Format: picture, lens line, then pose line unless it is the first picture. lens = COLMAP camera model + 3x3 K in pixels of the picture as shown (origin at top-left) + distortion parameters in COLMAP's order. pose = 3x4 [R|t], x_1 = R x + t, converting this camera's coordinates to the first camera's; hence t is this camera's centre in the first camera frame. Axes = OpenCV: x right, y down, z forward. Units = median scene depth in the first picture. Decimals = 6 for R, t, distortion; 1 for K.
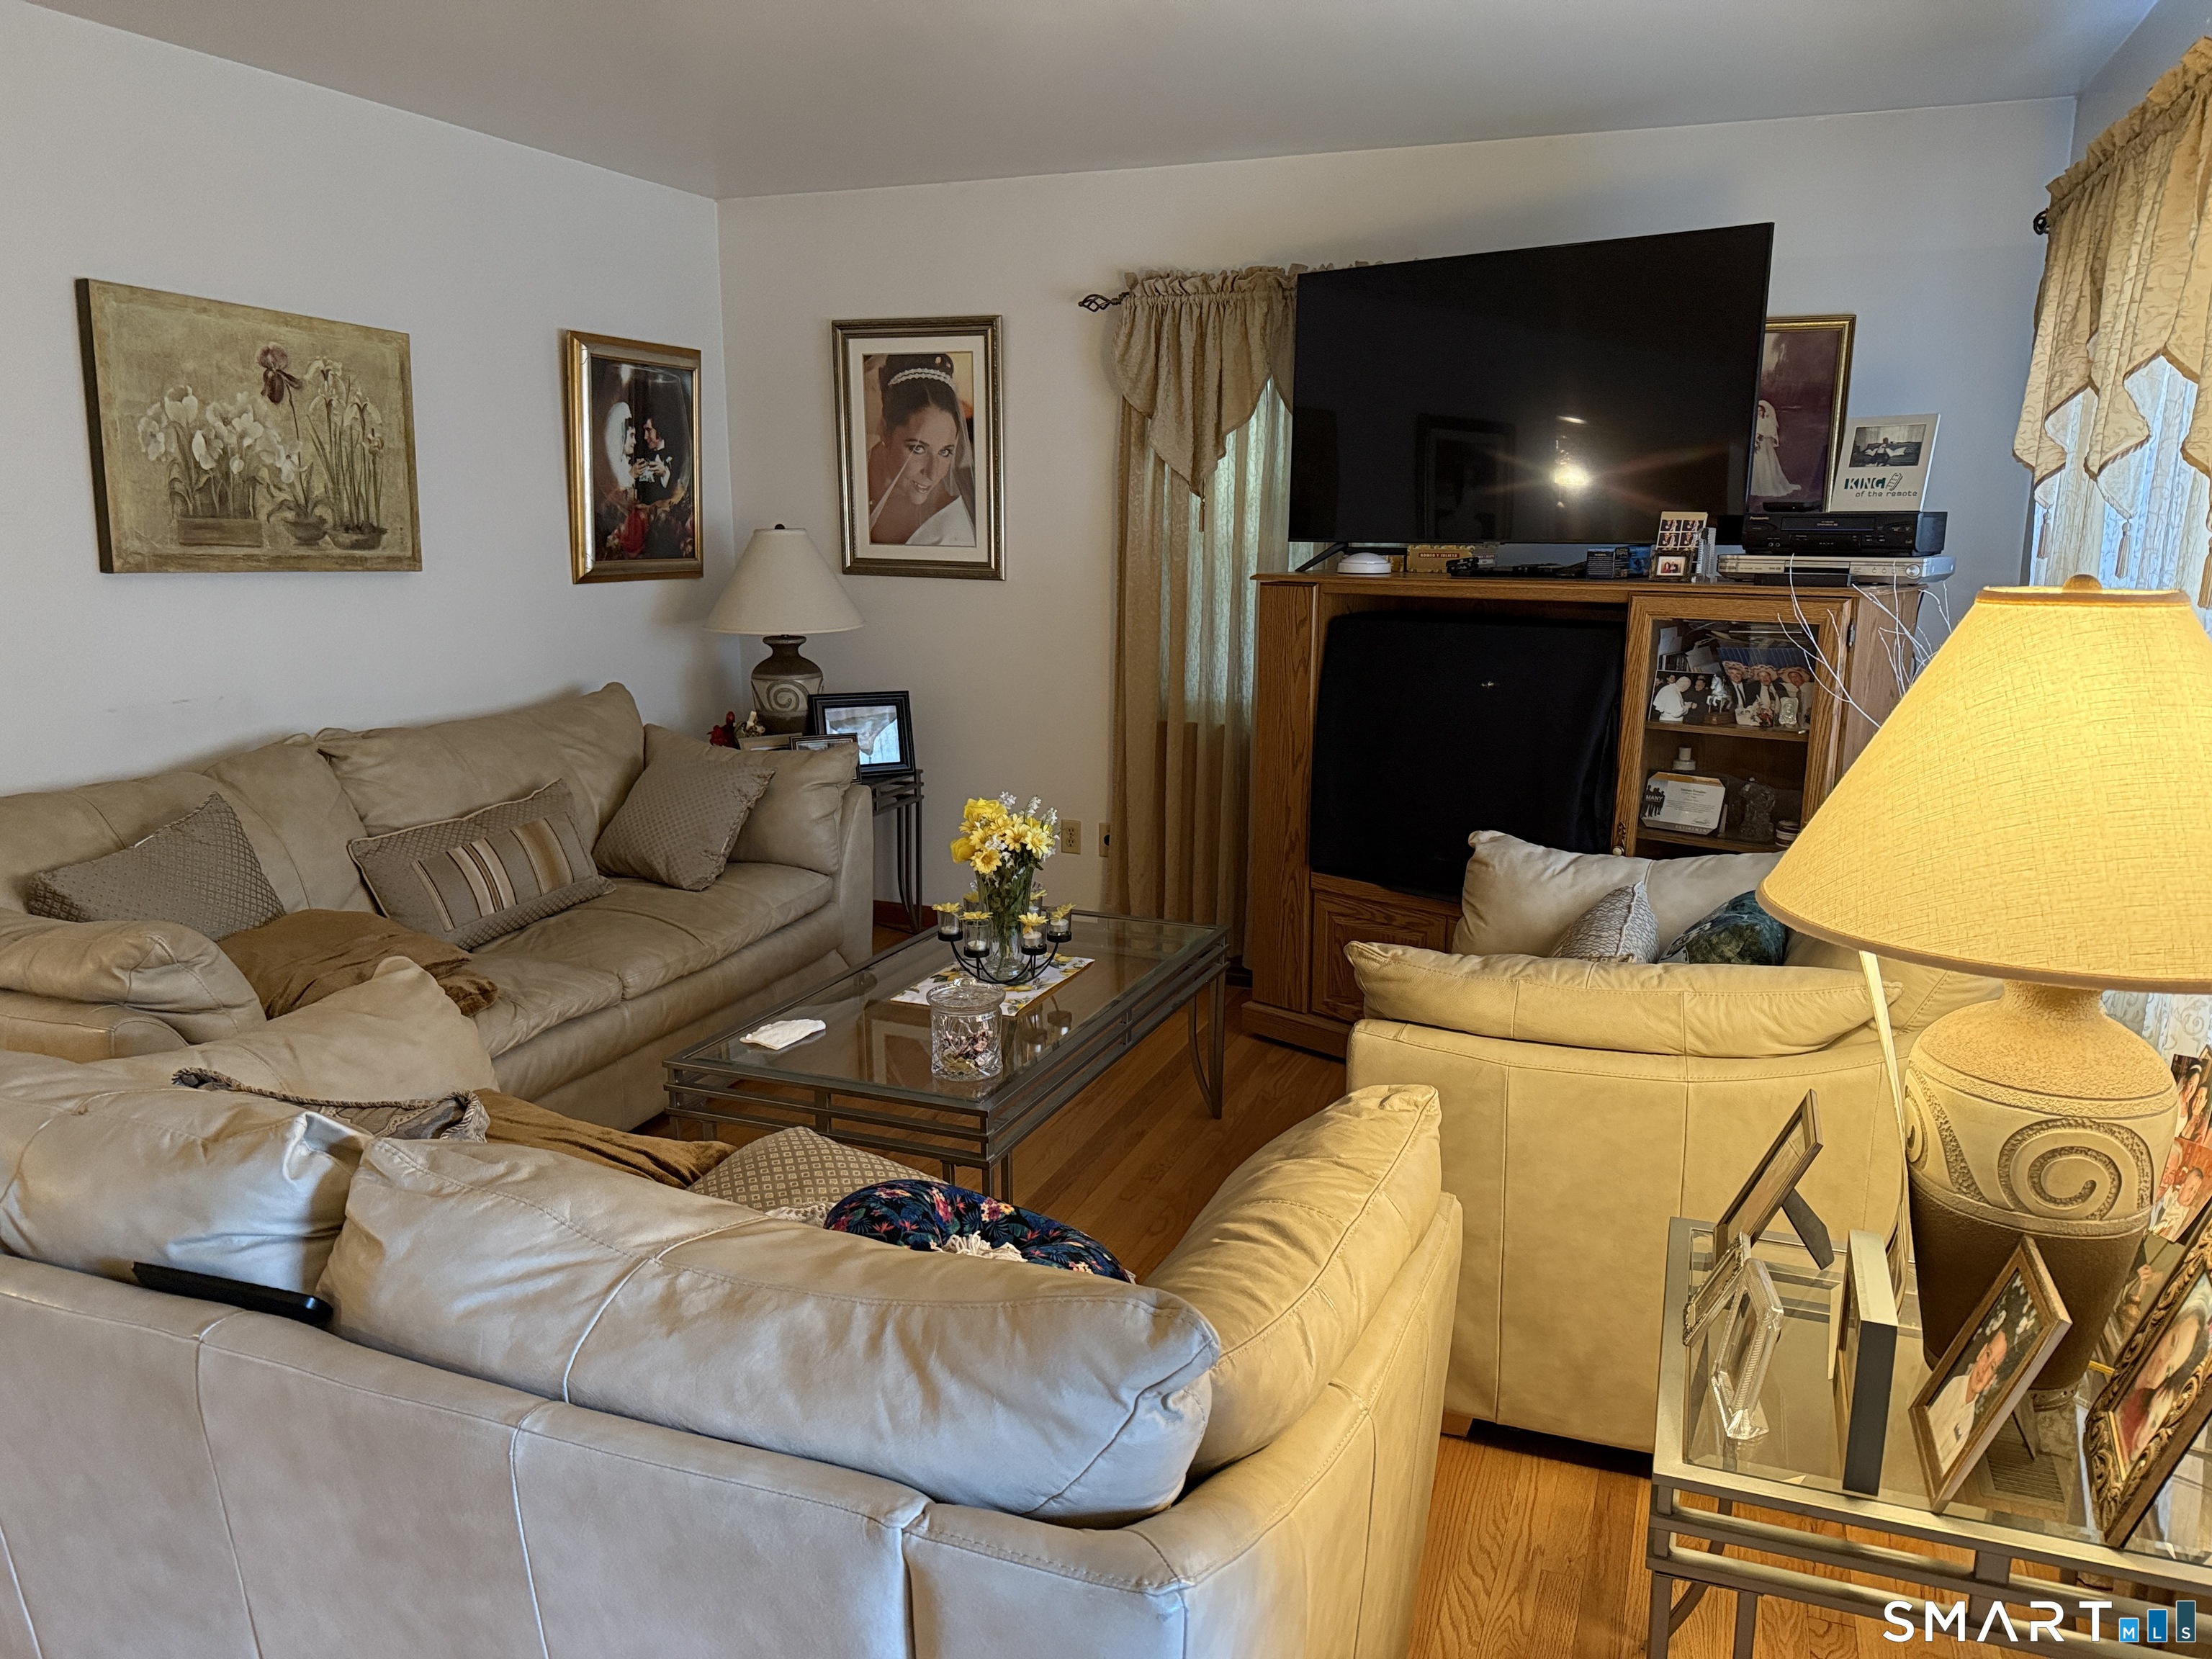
lens RADIAL K [[1563.7, 0, 1107.2], [0, 1563.7, 829.6], [0, 0, 1]] dist [0.029715, -0.042525]
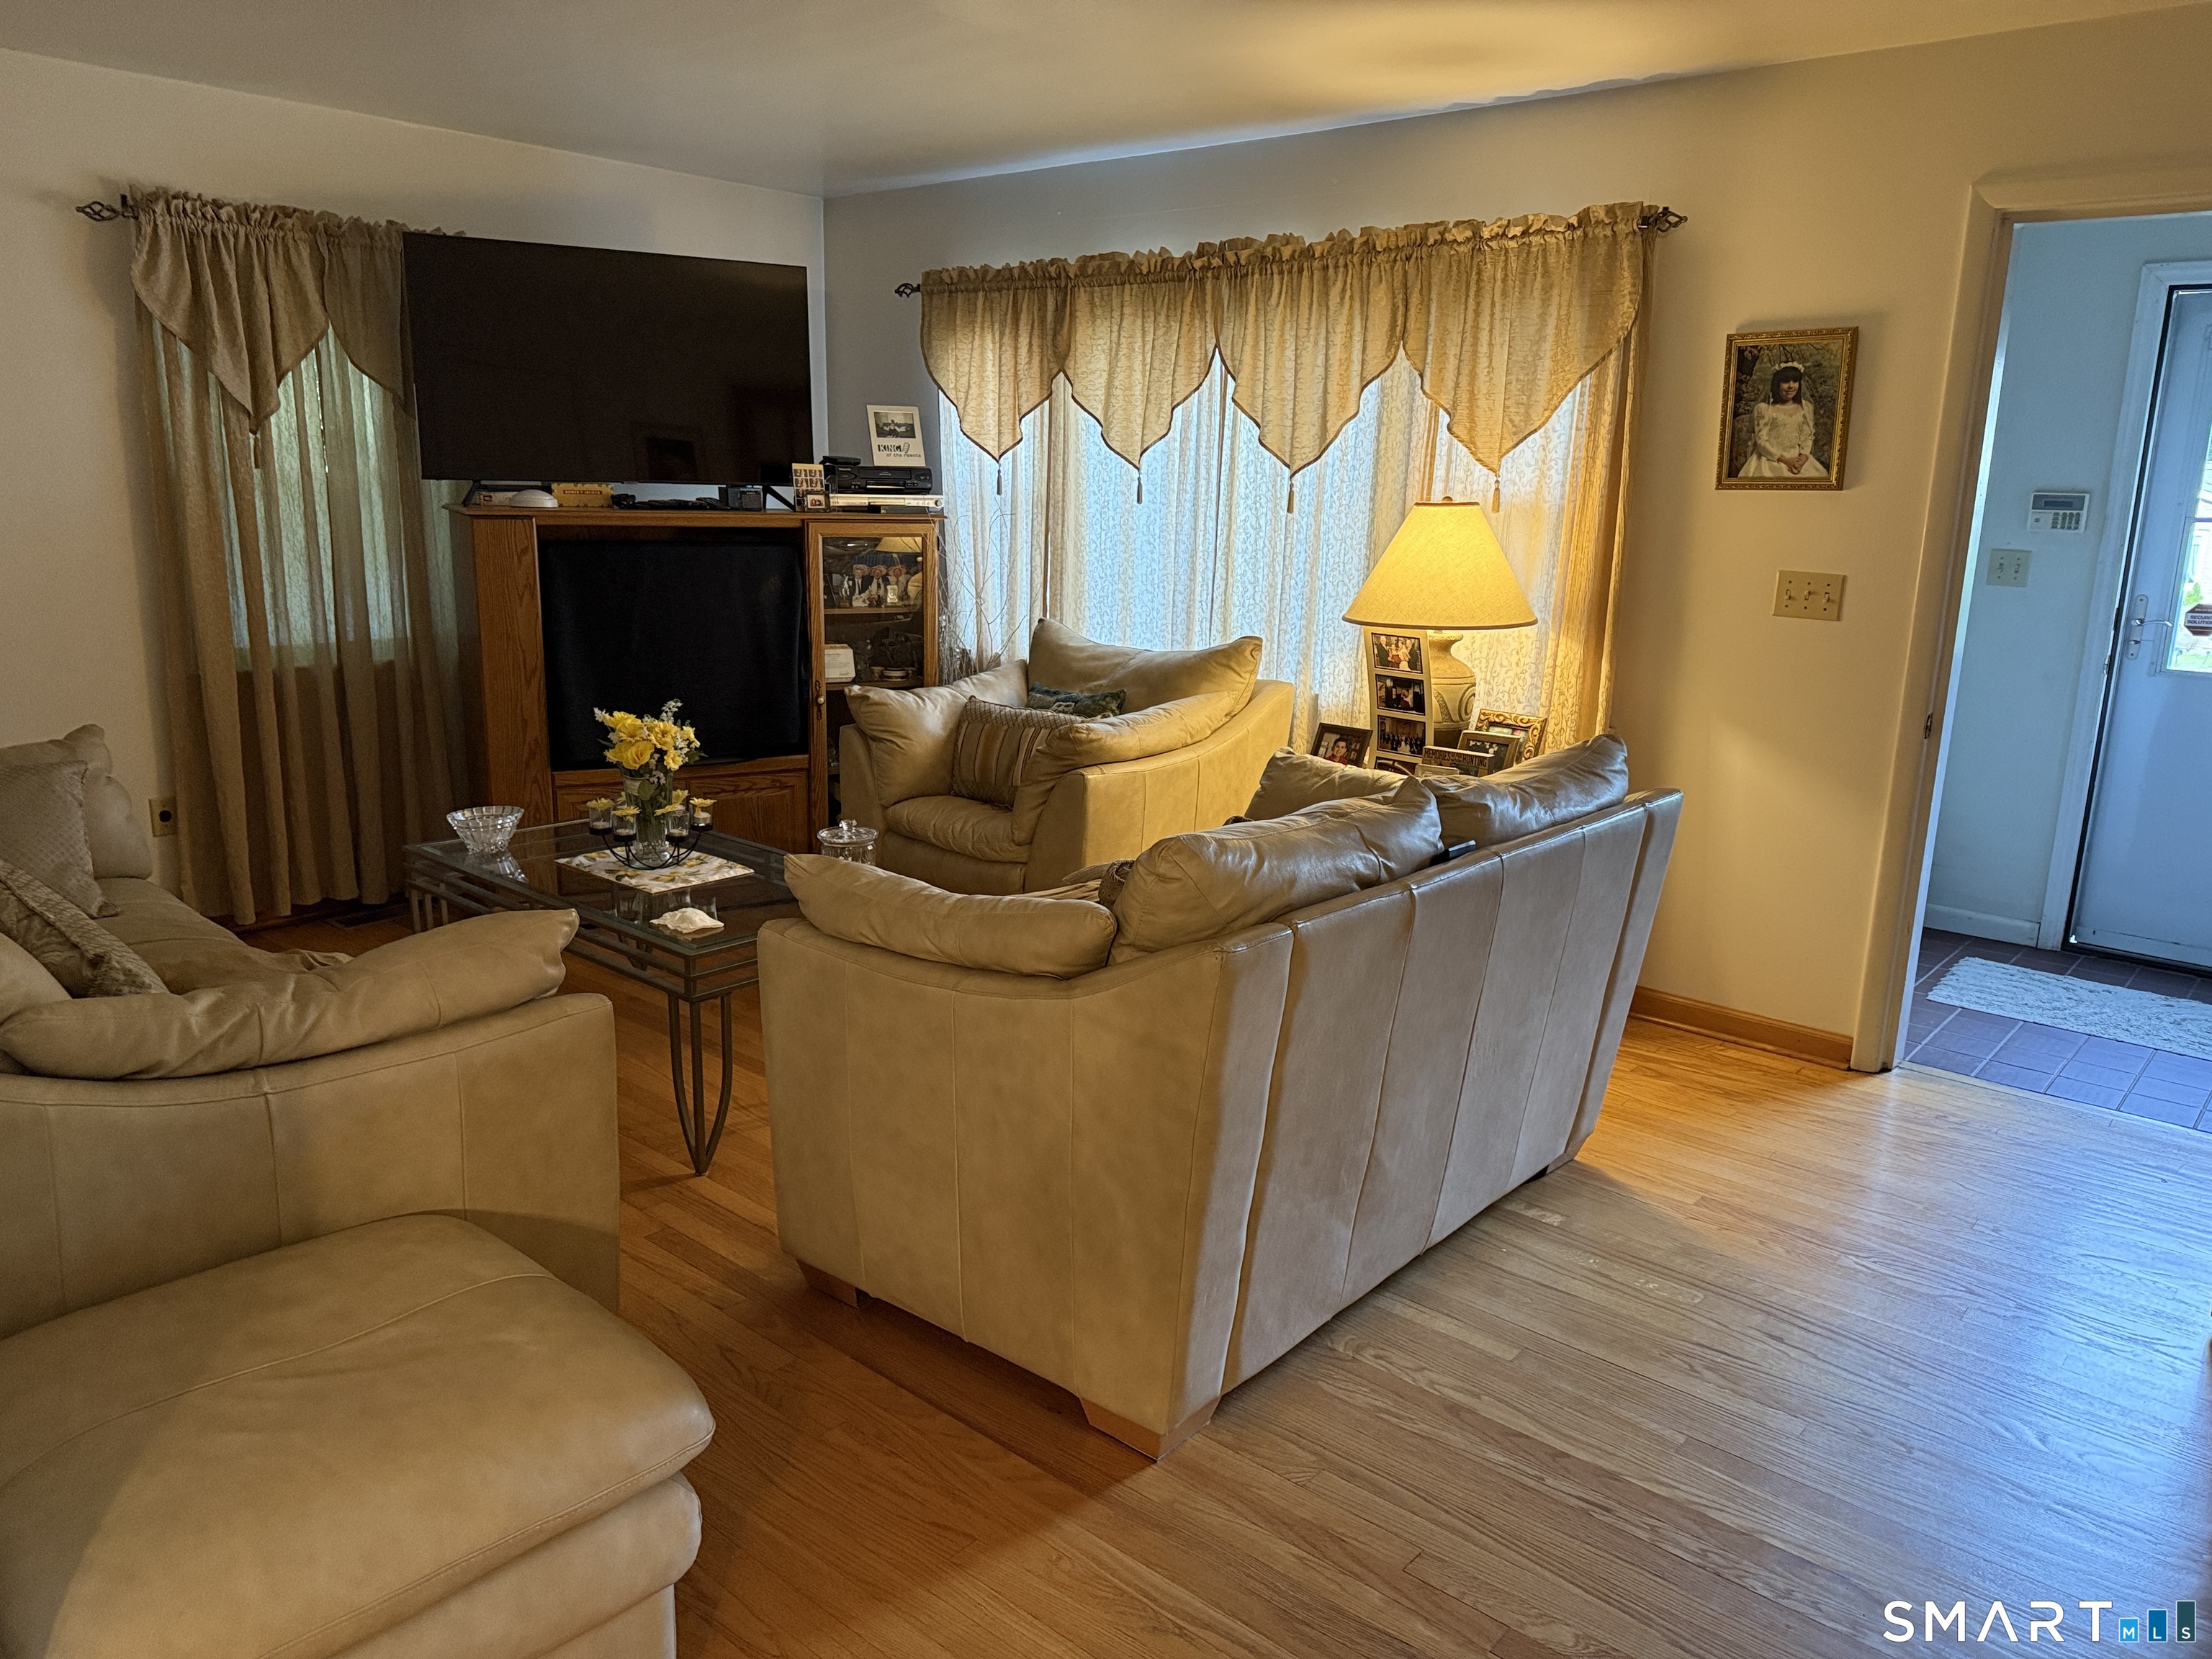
lens RADIAL K [[1563.7, 0, 1103.3], [0, 1563.7, 830.3], [0, 0, 1]] dist [0.029715, -0.042525]
pose [[0.339969, -0.201879, 0.918513, -0.813942], [0.166765, 0.974150, 0.152383, -0.039963], [-0.925532, 0.101371, 0.364847, 0.212158]]
